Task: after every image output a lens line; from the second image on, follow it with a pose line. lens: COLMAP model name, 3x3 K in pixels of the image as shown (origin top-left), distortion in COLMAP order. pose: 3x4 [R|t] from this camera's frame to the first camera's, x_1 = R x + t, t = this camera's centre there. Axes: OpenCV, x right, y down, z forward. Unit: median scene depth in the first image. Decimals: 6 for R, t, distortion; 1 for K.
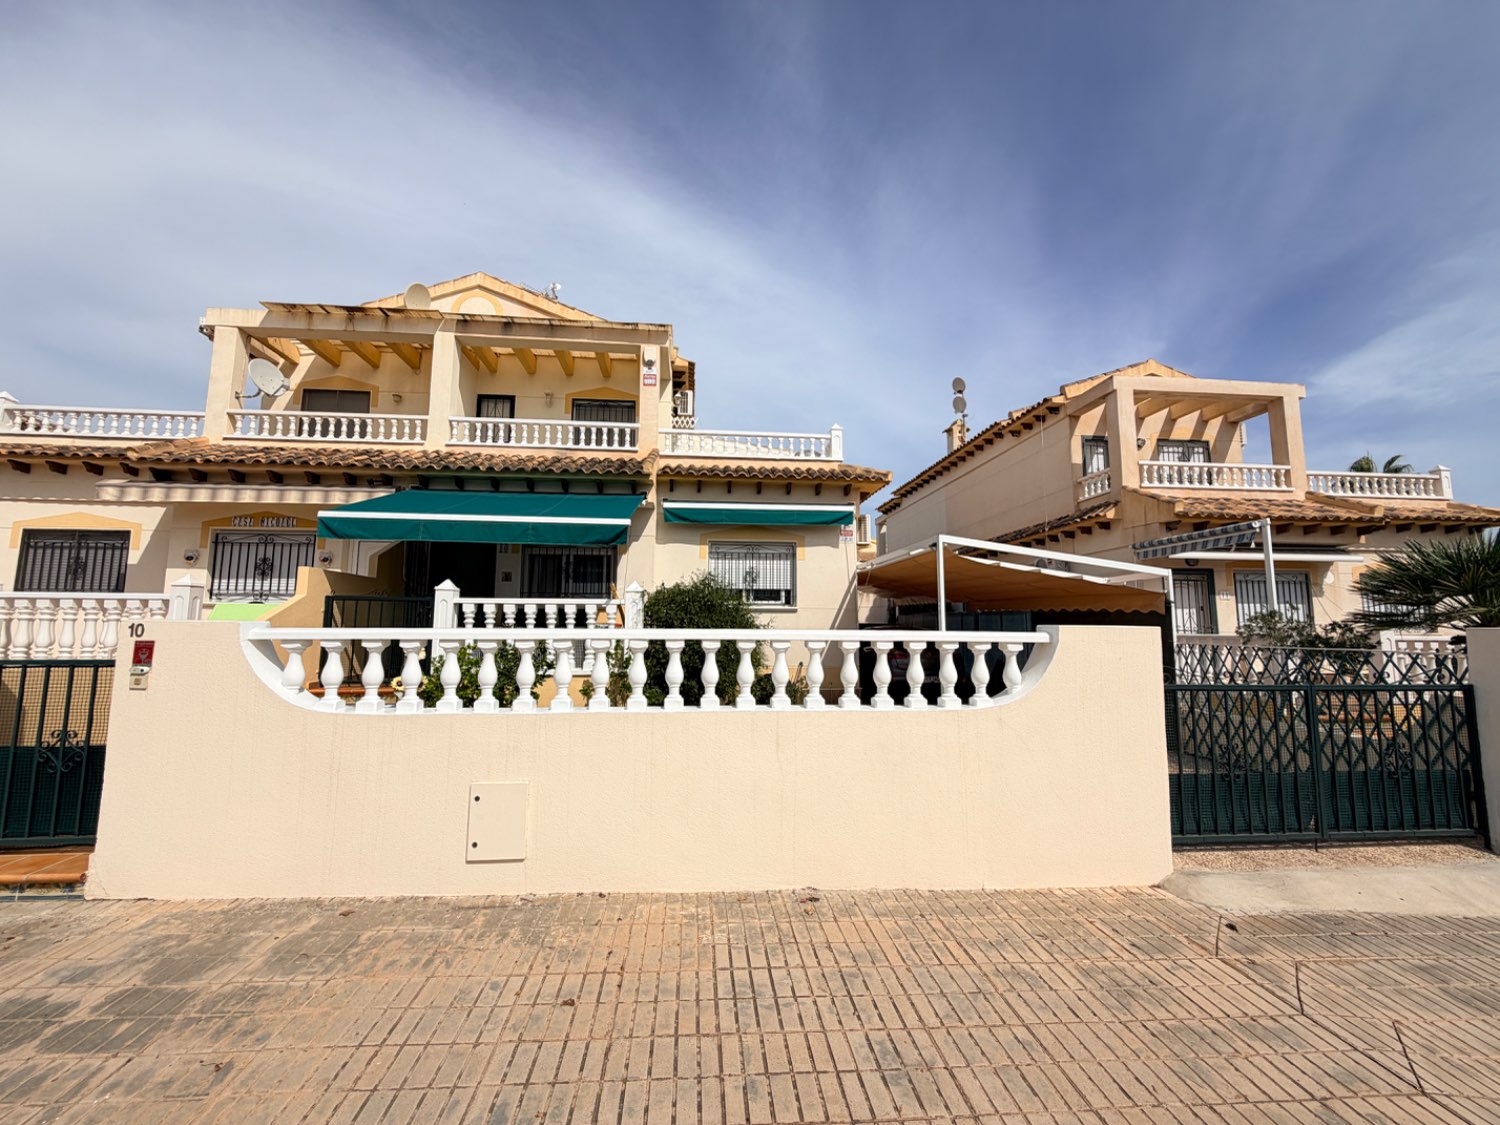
lens RADIAL K [[591.6, 0, 750.0], [0, 591.6, 562.5], [0, 0, 1]] dist [-0.001752, 0.000087]
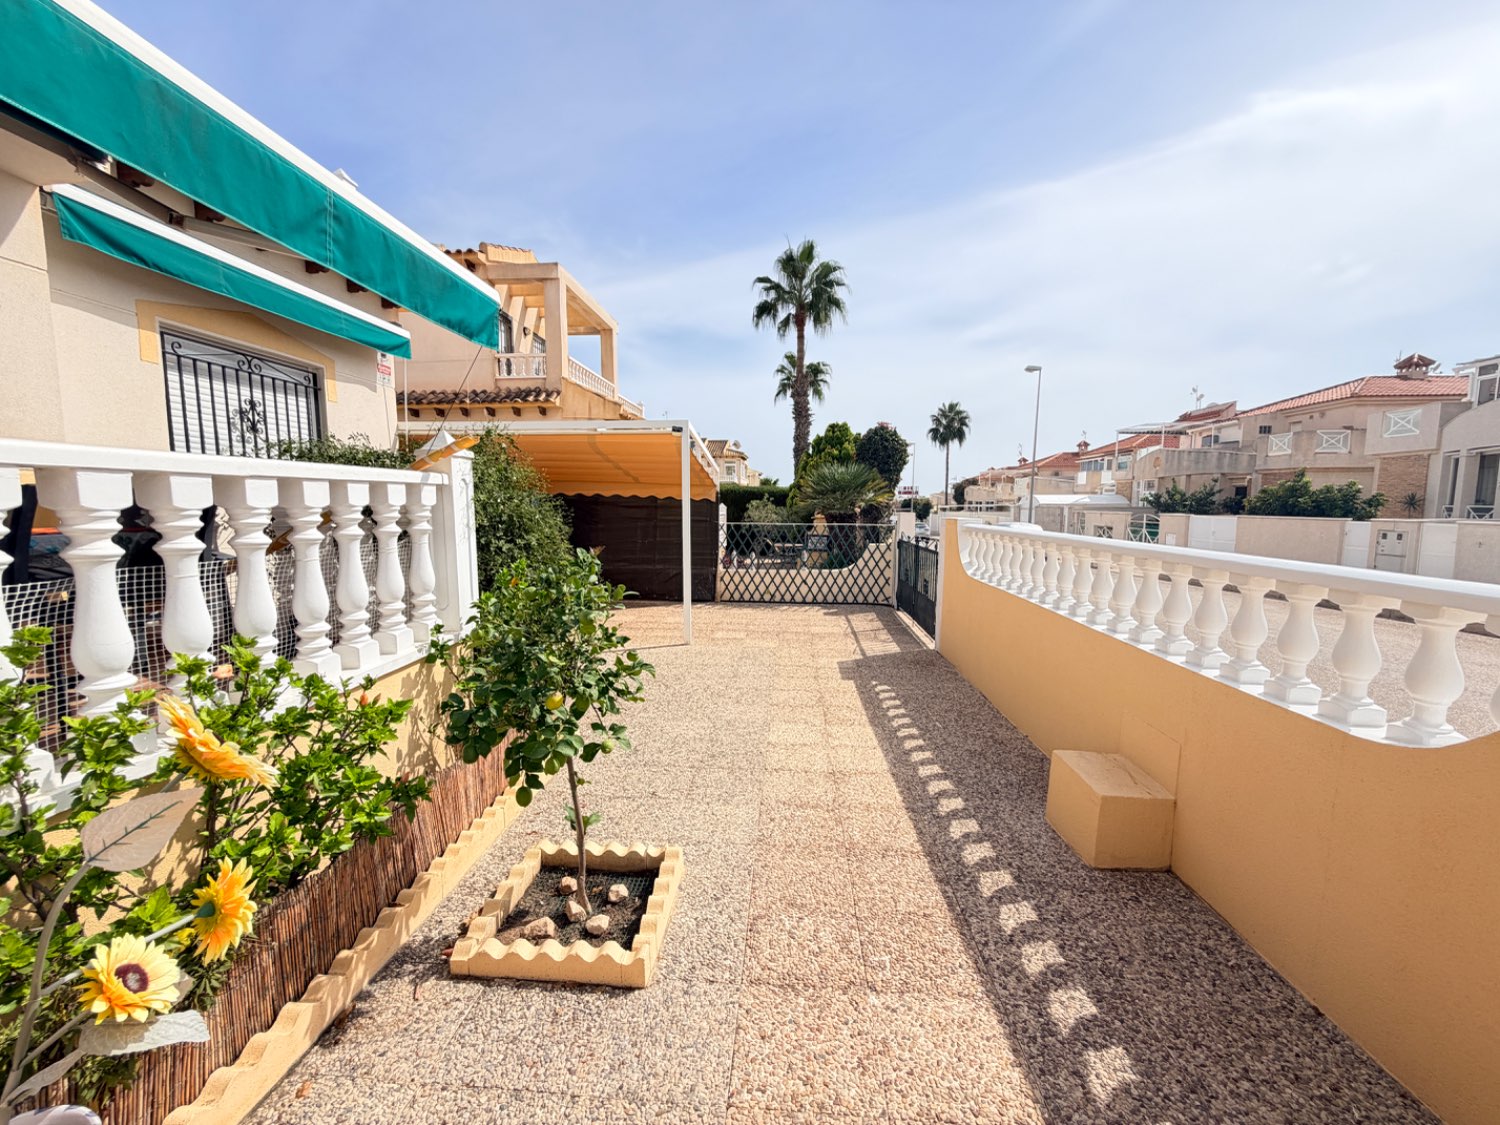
lens RADIAL K [[605.7, 0, 747.5], [0, 605.7, 566.7], [0, 0, 1]] dist [-0.000087, 0.000138]
pose [[0.176397, -0.107557, 0.978425, -0.436843], [-0.099382, 0.986987, 0.126415, 0.038659], [-0.979289, -0.119537, 0.163412, 0.486947]]
